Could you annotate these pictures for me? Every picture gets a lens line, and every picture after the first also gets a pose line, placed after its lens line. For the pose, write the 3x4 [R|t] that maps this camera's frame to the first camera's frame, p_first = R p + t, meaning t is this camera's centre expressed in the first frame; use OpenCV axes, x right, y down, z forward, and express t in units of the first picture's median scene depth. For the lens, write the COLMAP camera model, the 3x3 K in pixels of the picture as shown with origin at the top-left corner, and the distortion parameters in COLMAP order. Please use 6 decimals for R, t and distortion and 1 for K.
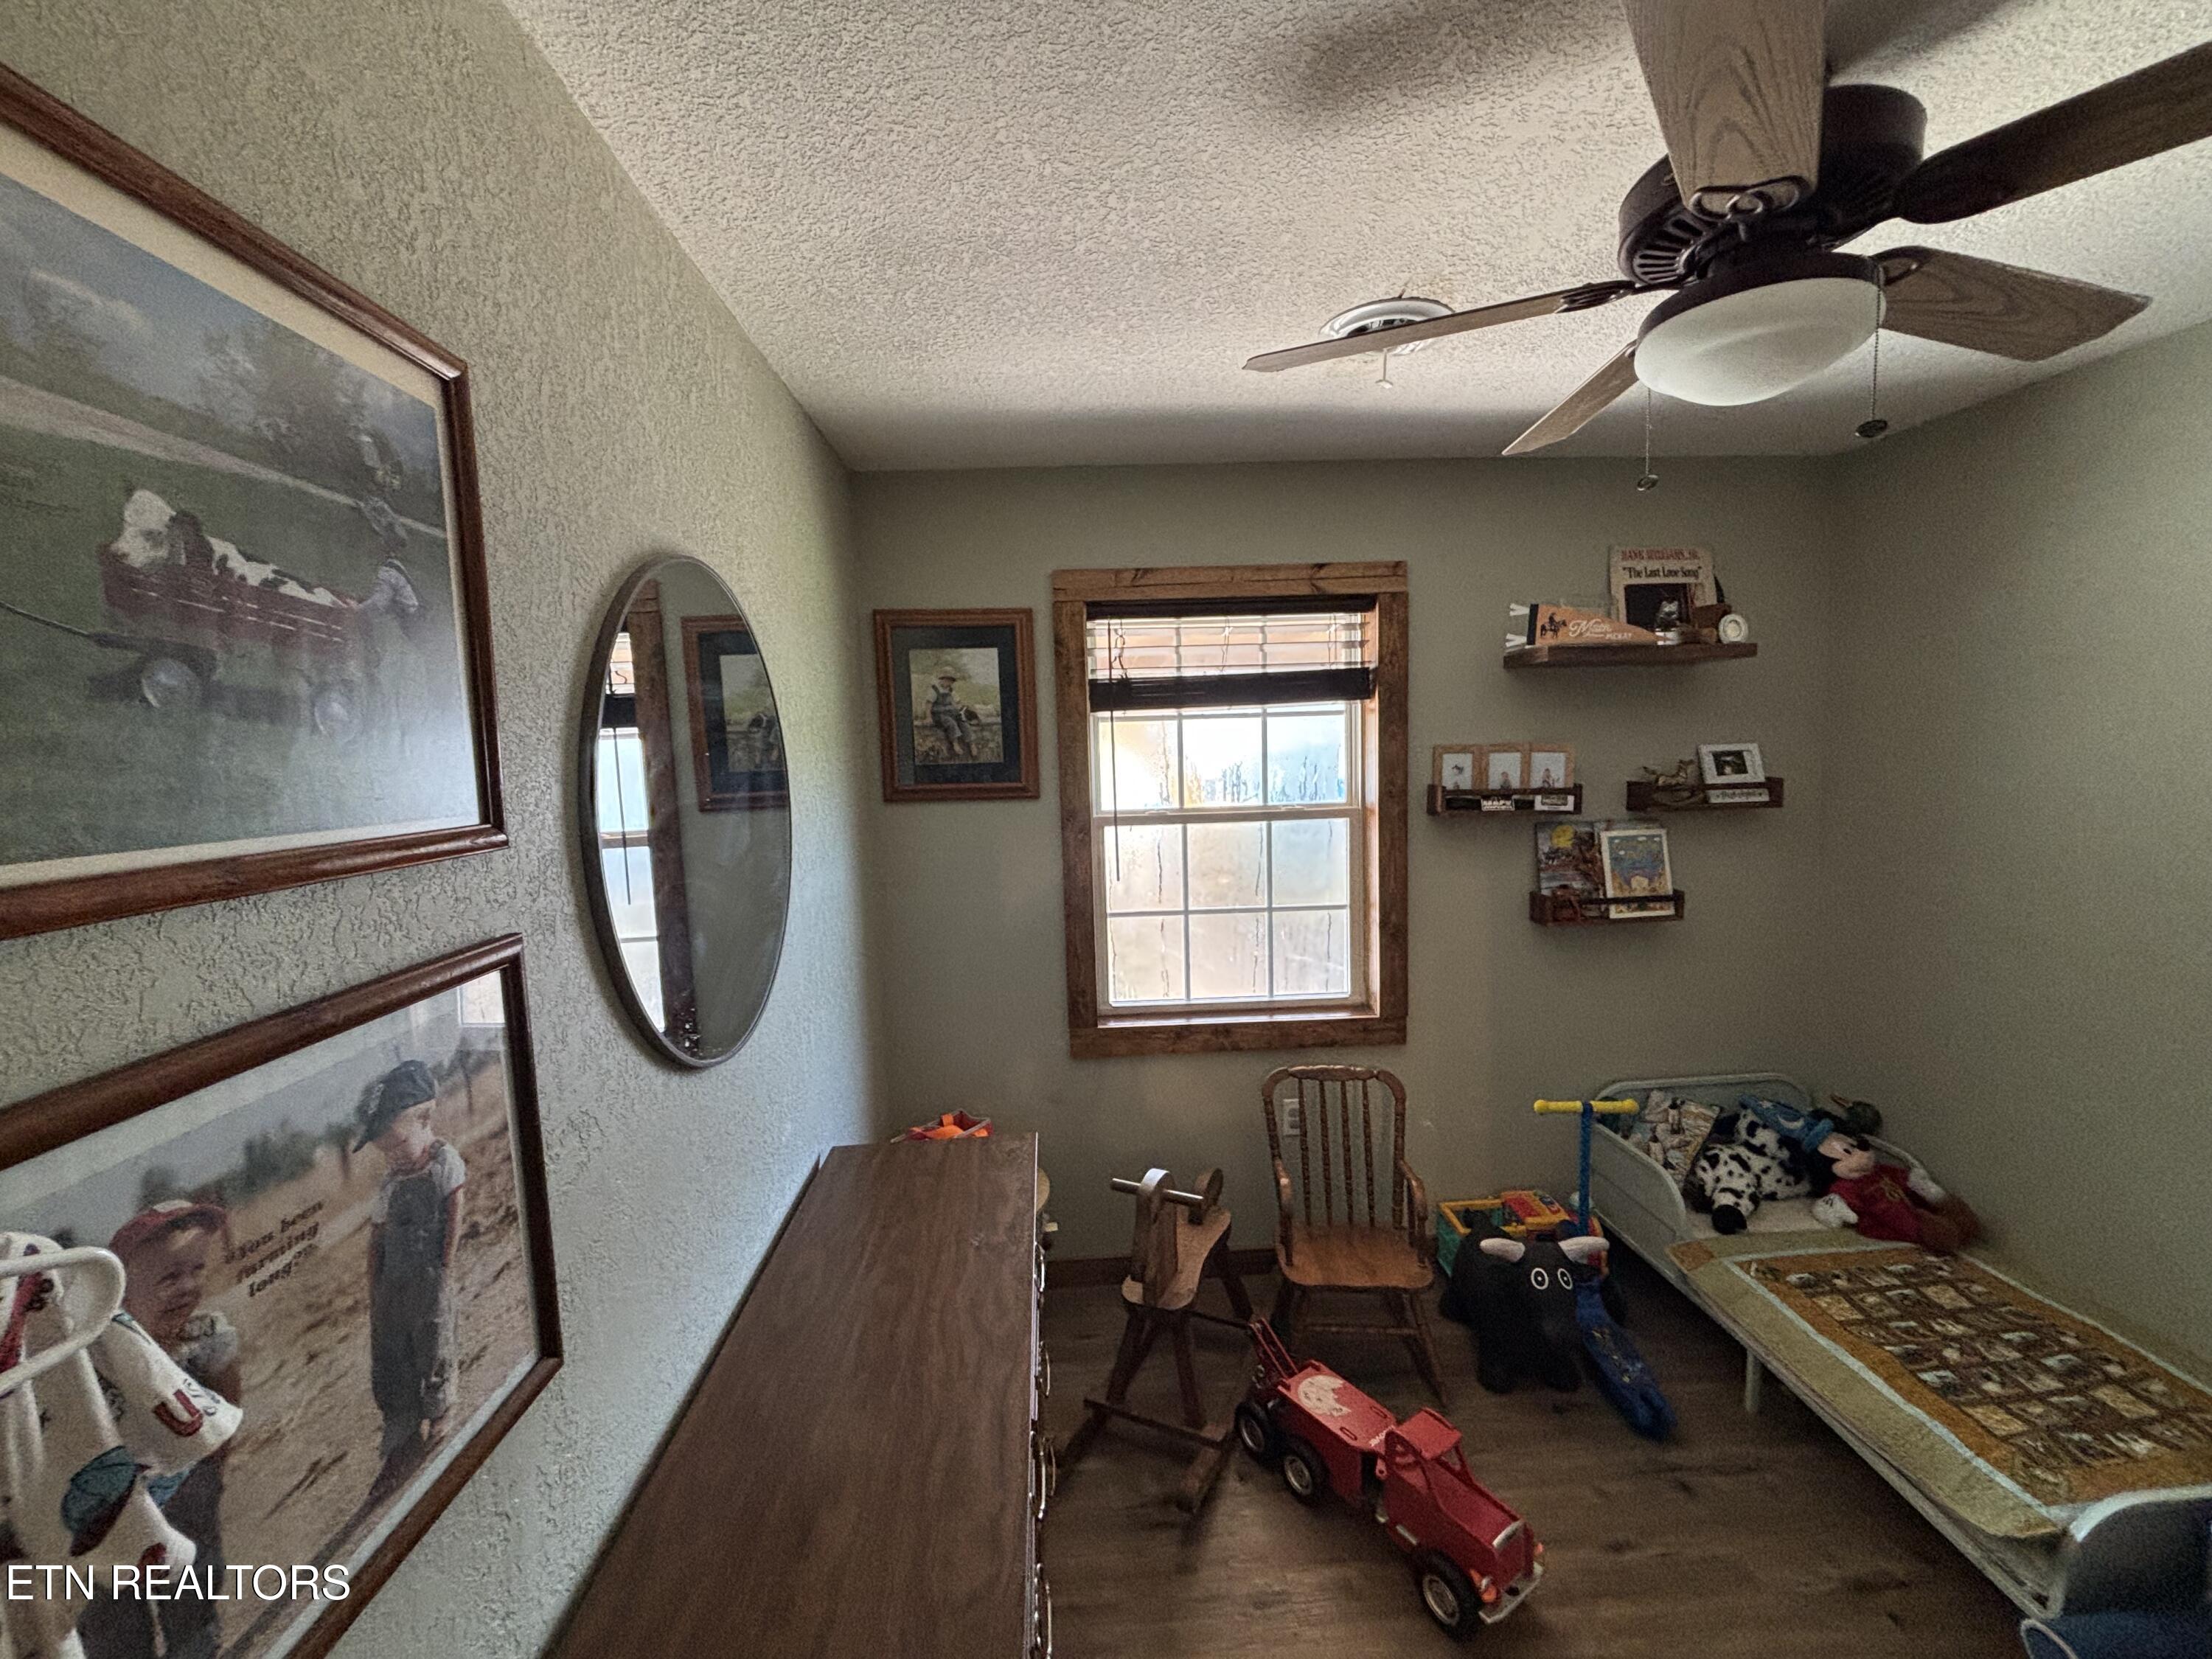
lens RADIAL K [[882.7, 0, 1106.9], [0, 882.7, 825.3], [0, 0, 1]] dist [0.003257, -0.001498]
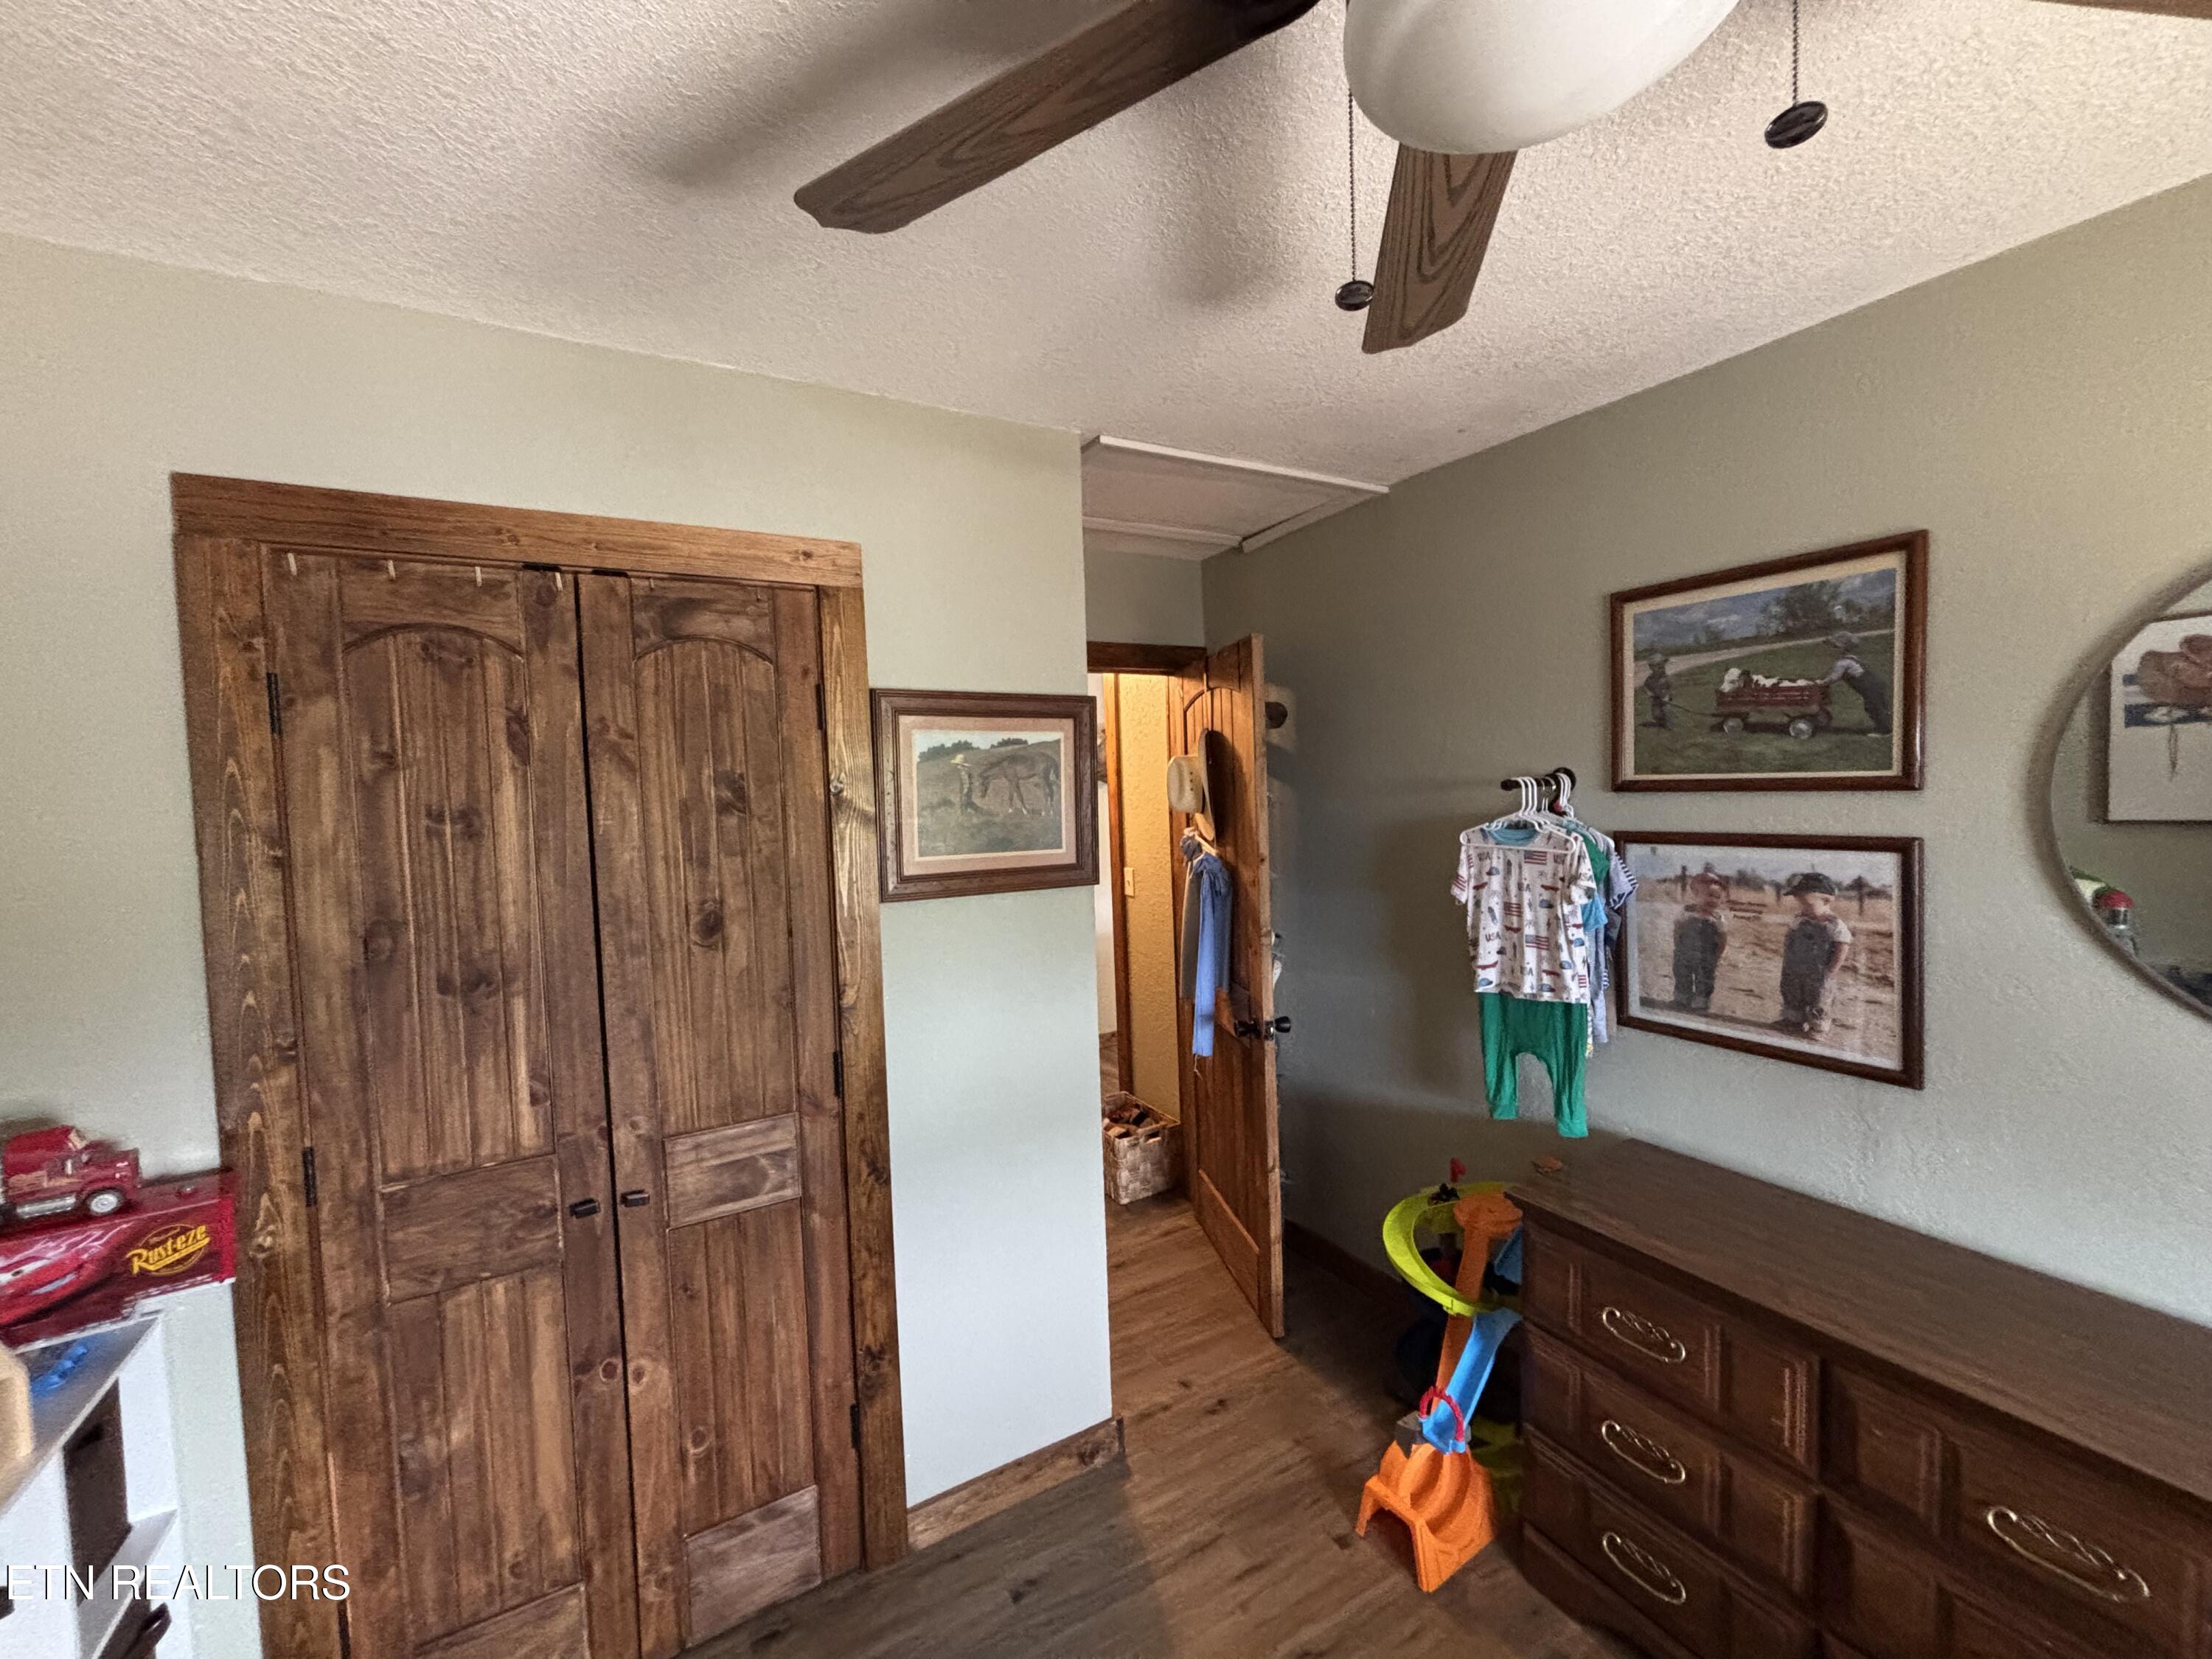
lens RADIAL K [[882.7, 0, 1103.0], [0, 882.7, 826.7], [0, 0, 1]] dist [0.003257, -0.001498]
pose [[-0.894293, 0.083962, -0.439534, 1.970939], [0.022099, 0.989327, 0.144023, -0.239684], [0.446935, 0.119086, -0.886604, 2.257162]]
